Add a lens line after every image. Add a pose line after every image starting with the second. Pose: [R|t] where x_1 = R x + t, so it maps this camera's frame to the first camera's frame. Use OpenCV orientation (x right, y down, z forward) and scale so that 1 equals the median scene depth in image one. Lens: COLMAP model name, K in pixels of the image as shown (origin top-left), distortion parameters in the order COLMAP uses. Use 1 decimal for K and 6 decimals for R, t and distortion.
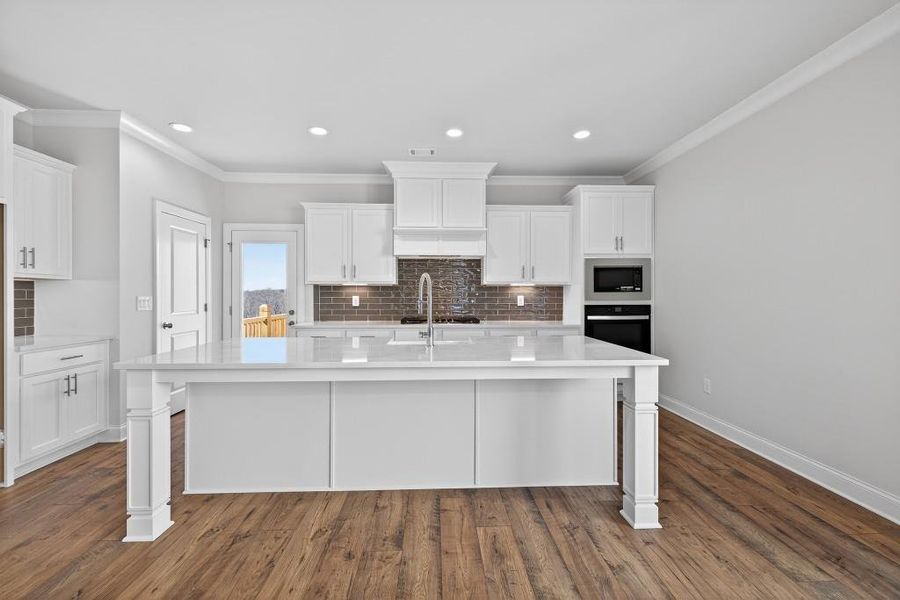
lens RADIAL K [[373.3, 0, 449.9], [0, 373.3, 300.4], [0, 0, 1]] dist [0.022216, 0.000236]
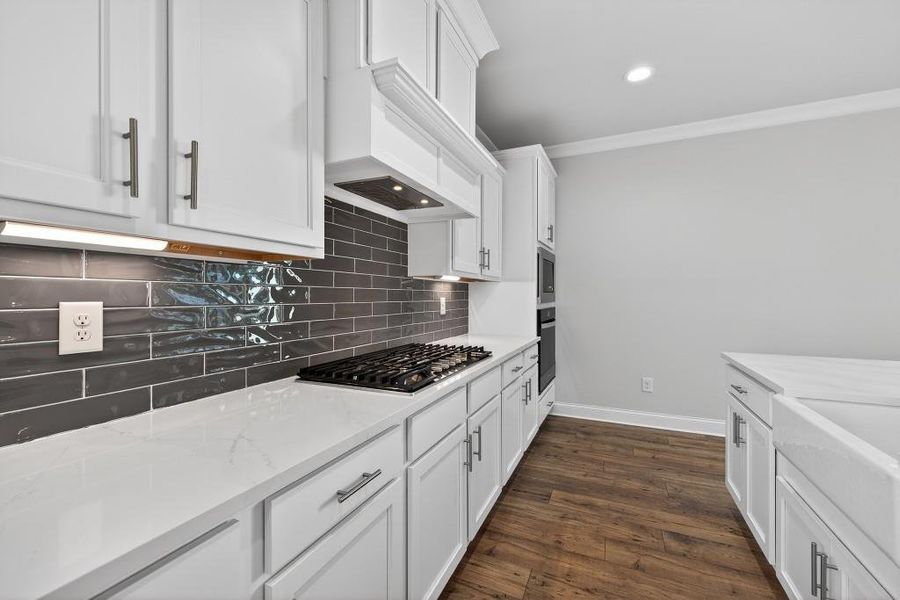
lens RADIAL K [[373.3, 0, 452.2], [0, 373.3, 295.1], [0, 0, 1]] dist [0.022216, 0.000236]
pose [[0.434715, 0.003132, 0.900562, -0.347490], [0.005091, 0.999969, -0.005936, -0.012802], [-0.900553, 0.007165, 0.434686, 0.737134]]
